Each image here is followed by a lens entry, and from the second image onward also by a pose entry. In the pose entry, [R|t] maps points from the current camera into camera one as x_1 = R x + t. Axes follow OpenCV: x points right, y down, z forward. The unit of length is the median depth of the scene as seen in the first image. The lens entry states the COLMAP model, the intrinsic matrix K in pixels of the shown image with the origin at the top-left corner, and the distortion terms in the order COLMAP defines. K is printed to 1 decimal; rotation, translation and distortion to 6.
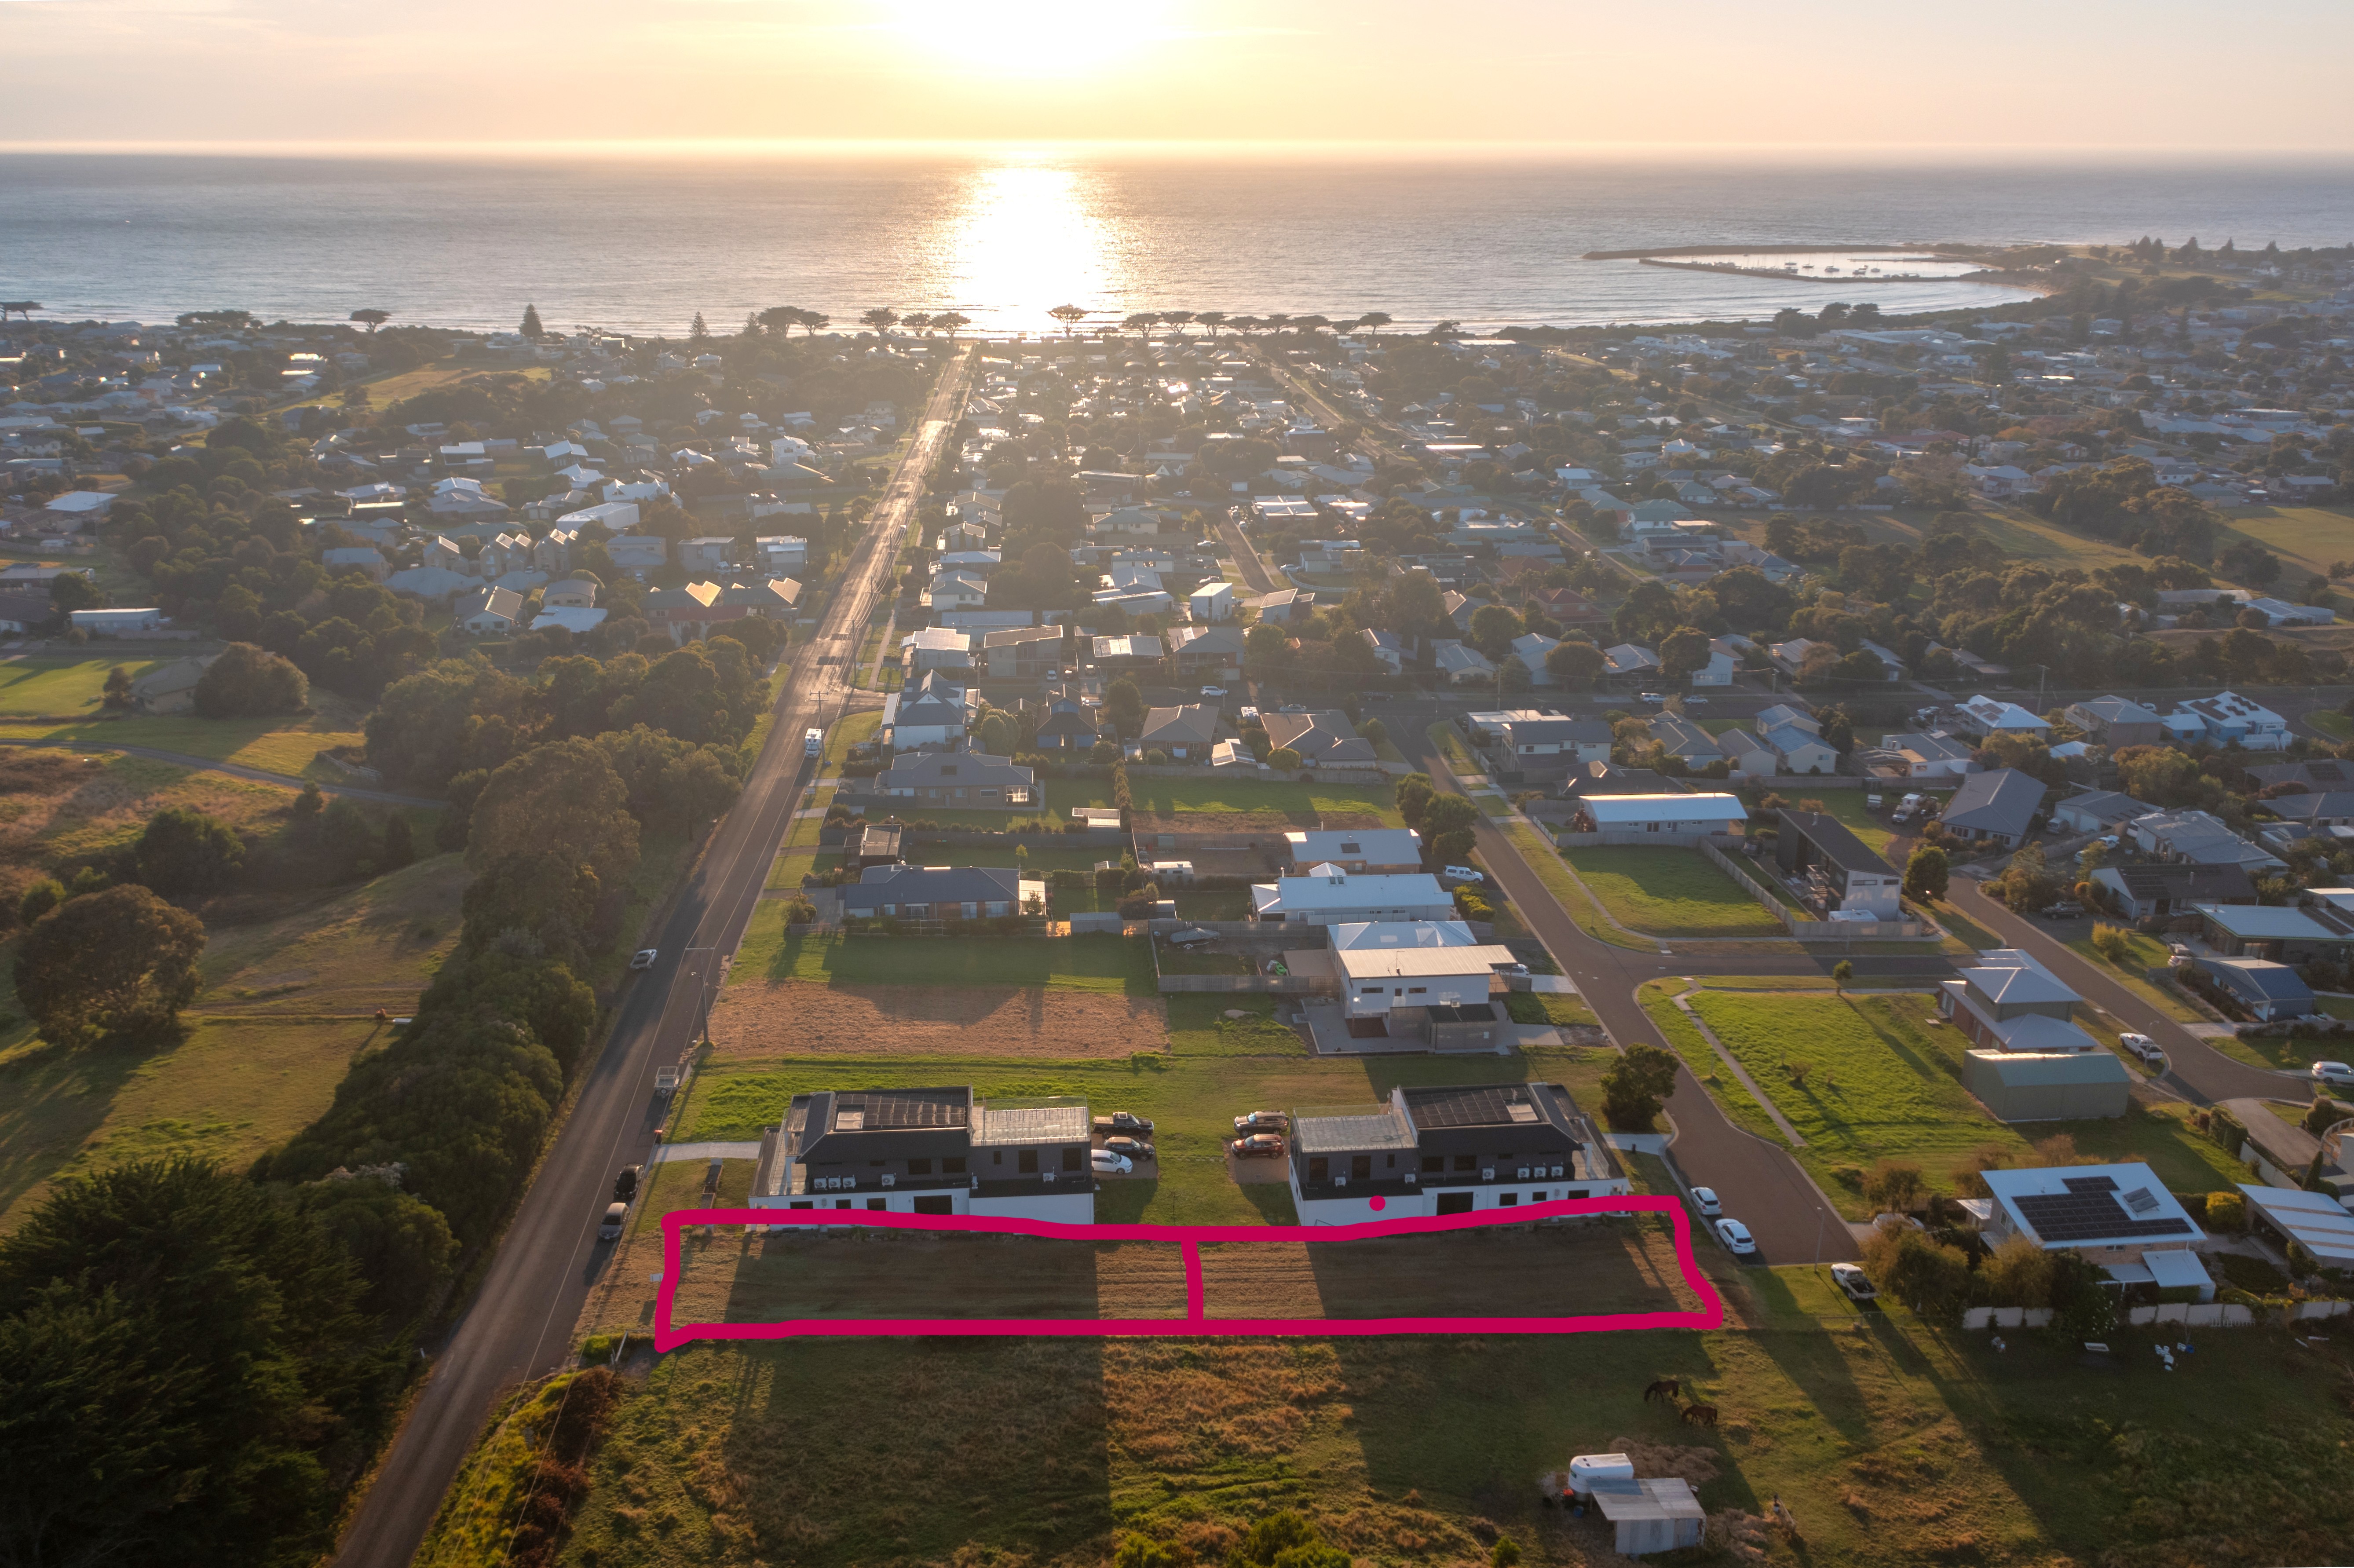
lens RADIAL K [[1864.1, 0, 1177.0], [0, 1864.1, 784.0], [0, 0, 1]] dist [-0.010921, 0.014183]
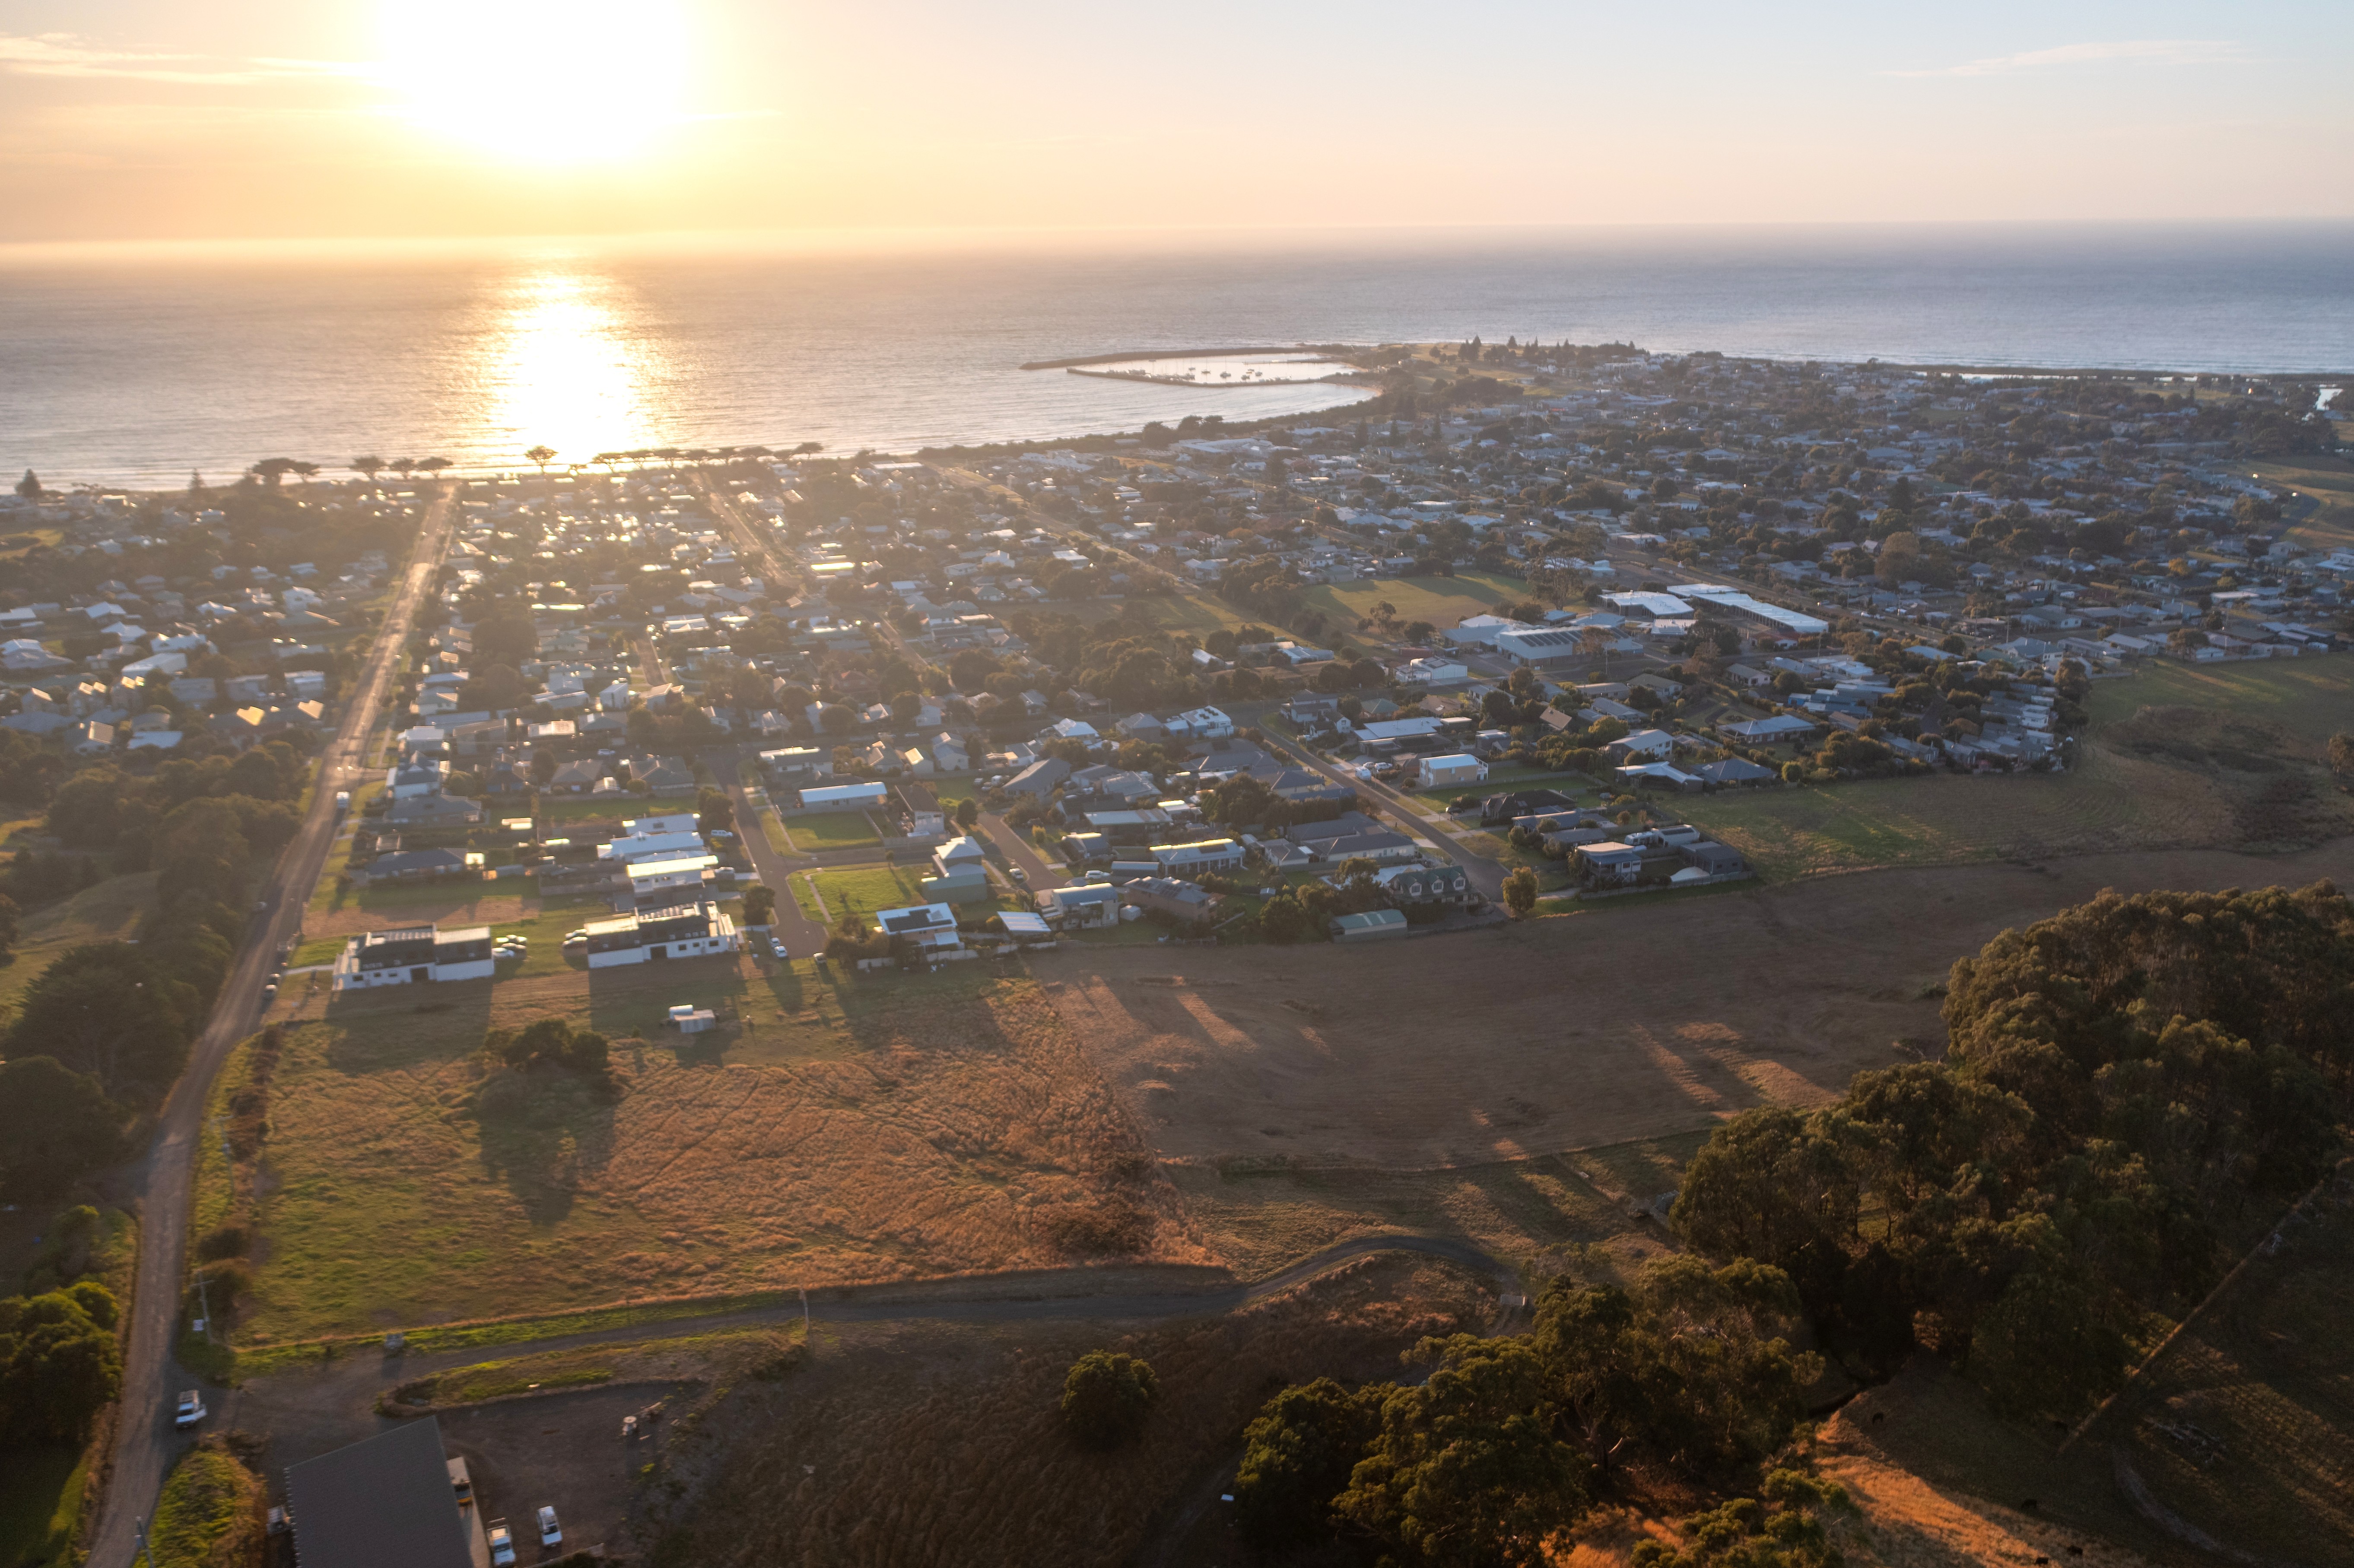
lens RADIAL K [[1864.0, 0, 1177.0], [0, 1864.0, 784.0], [0, 0, 1]] dist [-0.010921, 0.014183]
pose [[0.968662, -0.083326, 0.233990, 0.084164], [0.092293, 0.995349, -0.027620, 0.047553], [-0.230600, 0.048350, 0.971847, -0.477681]]
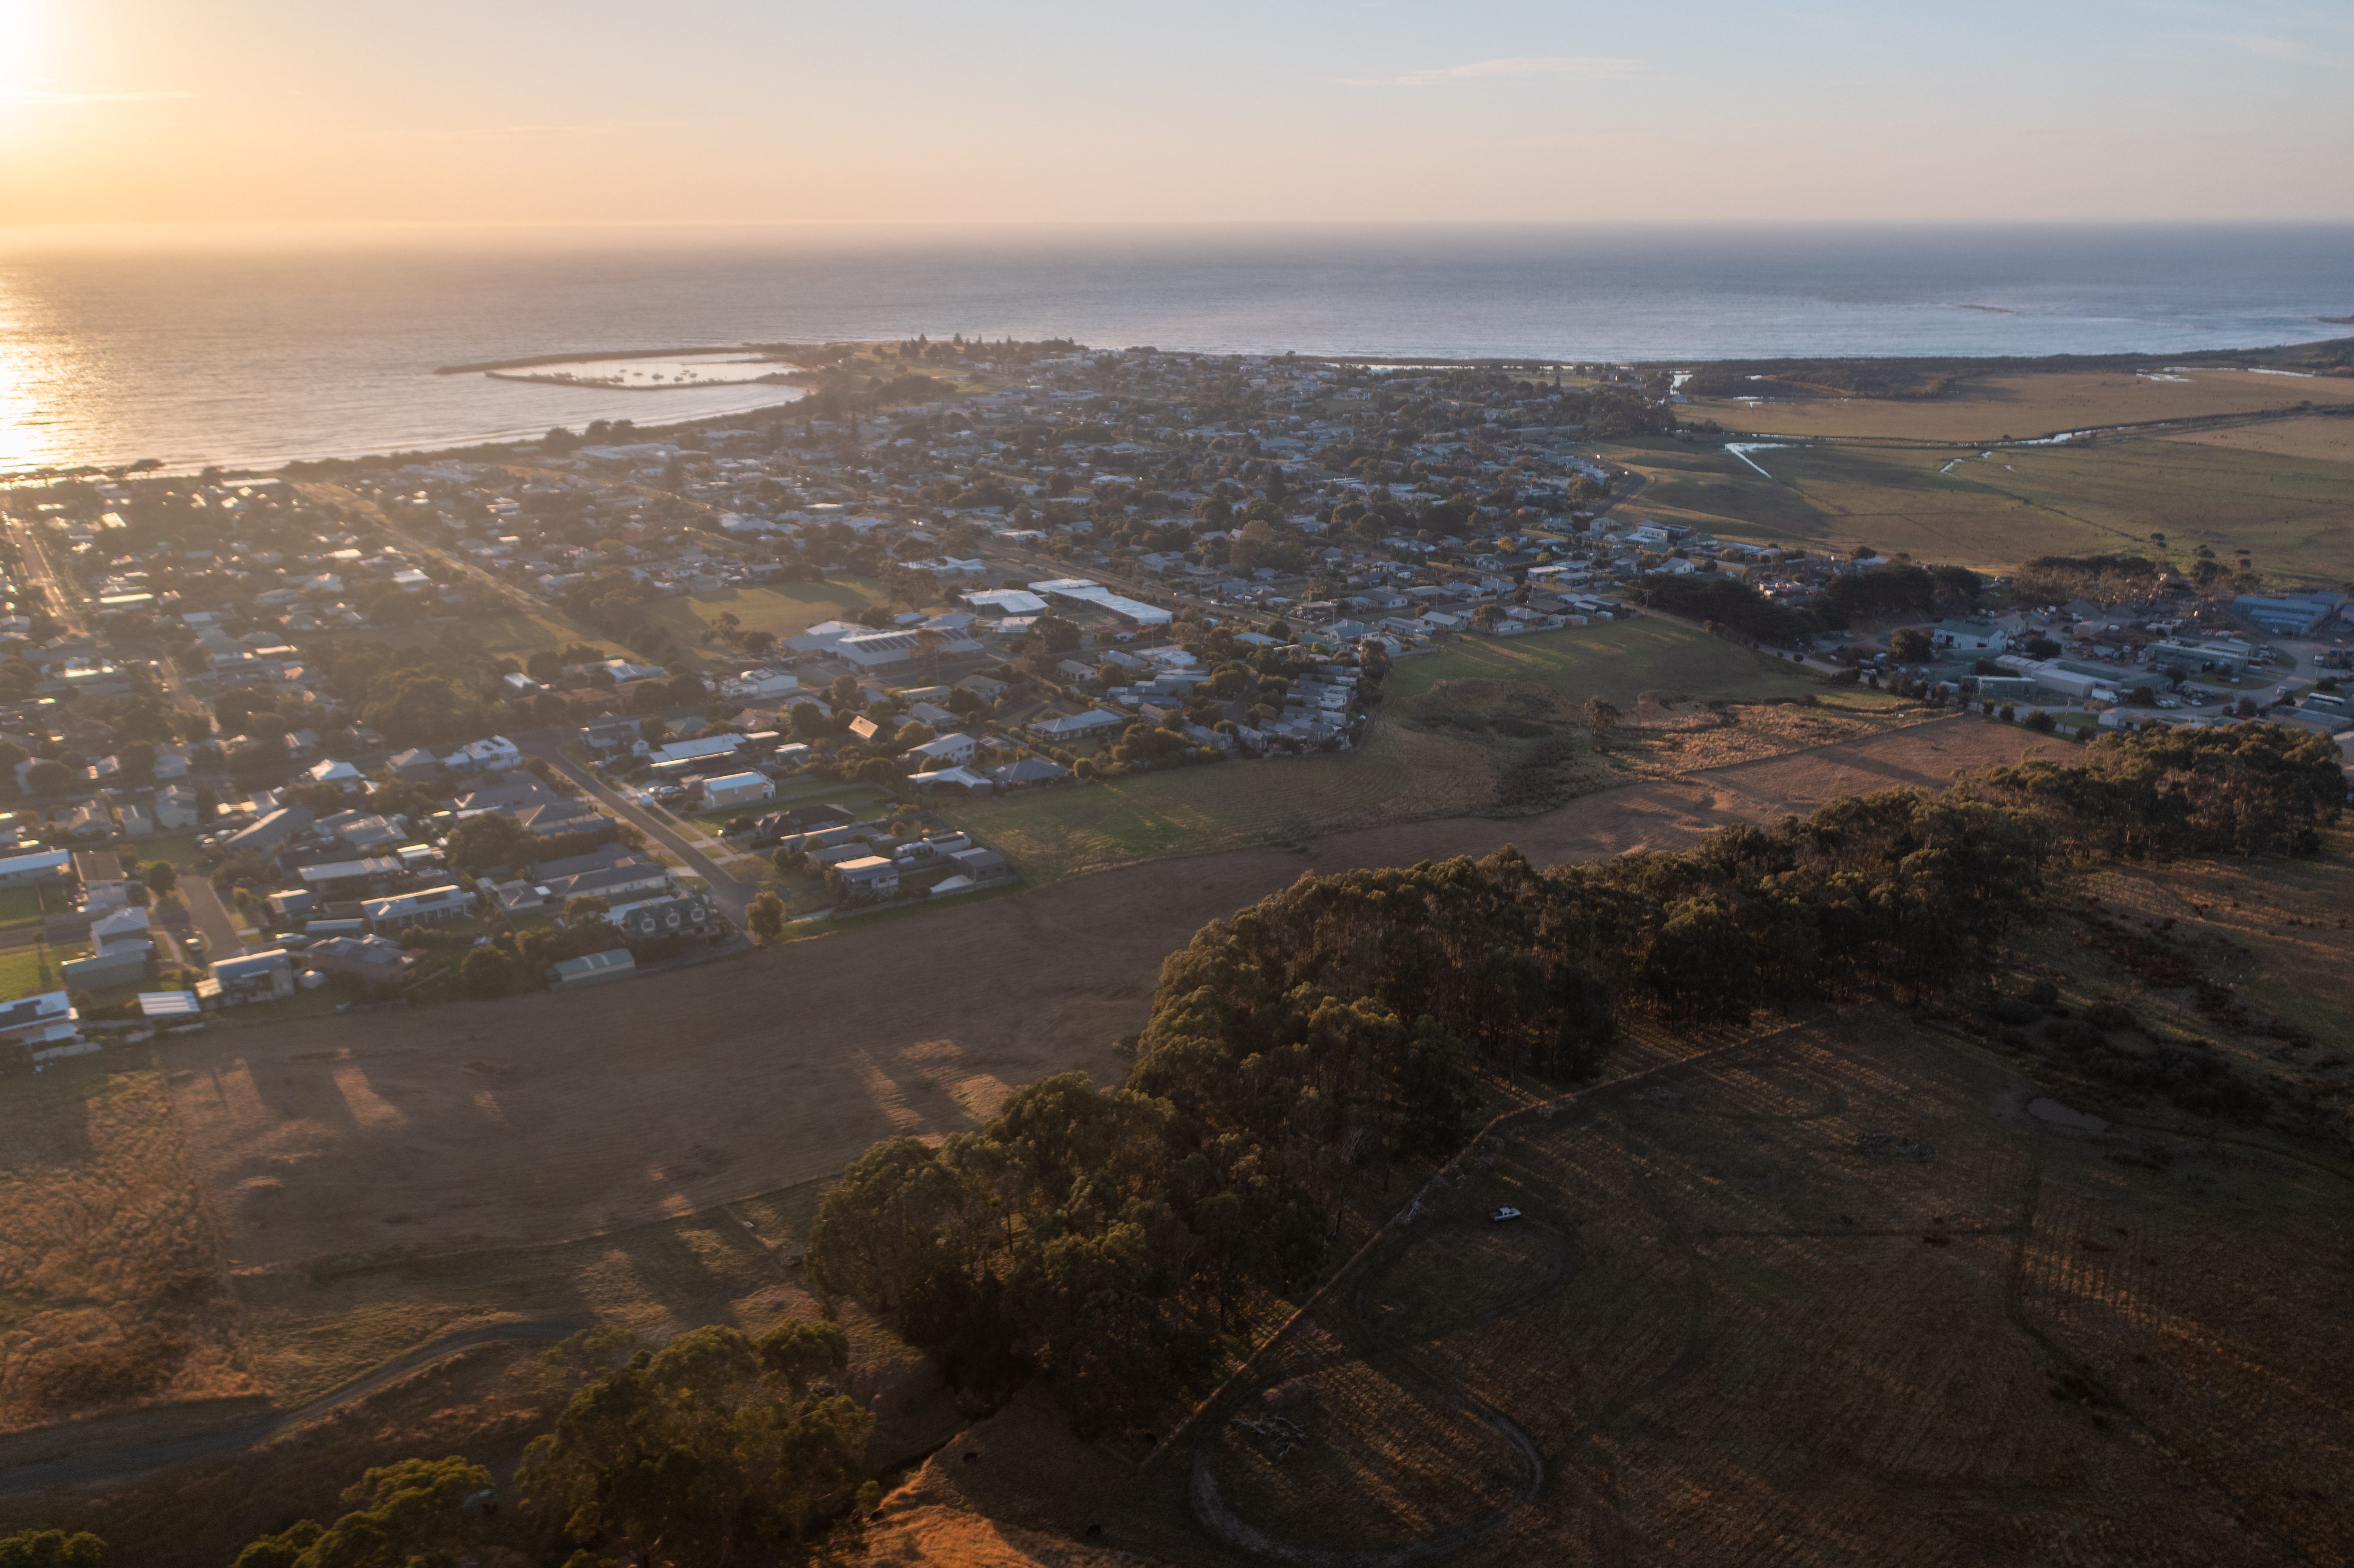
lens RADIAL K [[1864.0, 0, 1177.0], [0, 1864.0, 784.0], [0, 0, 1]] dist [-0.010921, 0.014183]
pose [[0.872549, -0.147526, 0.465718, 0.222490], [0.163647, 0.986501, 0.005892, 0.054858], [-0.460301, 0.071072, 0.884913, -0.490686]]
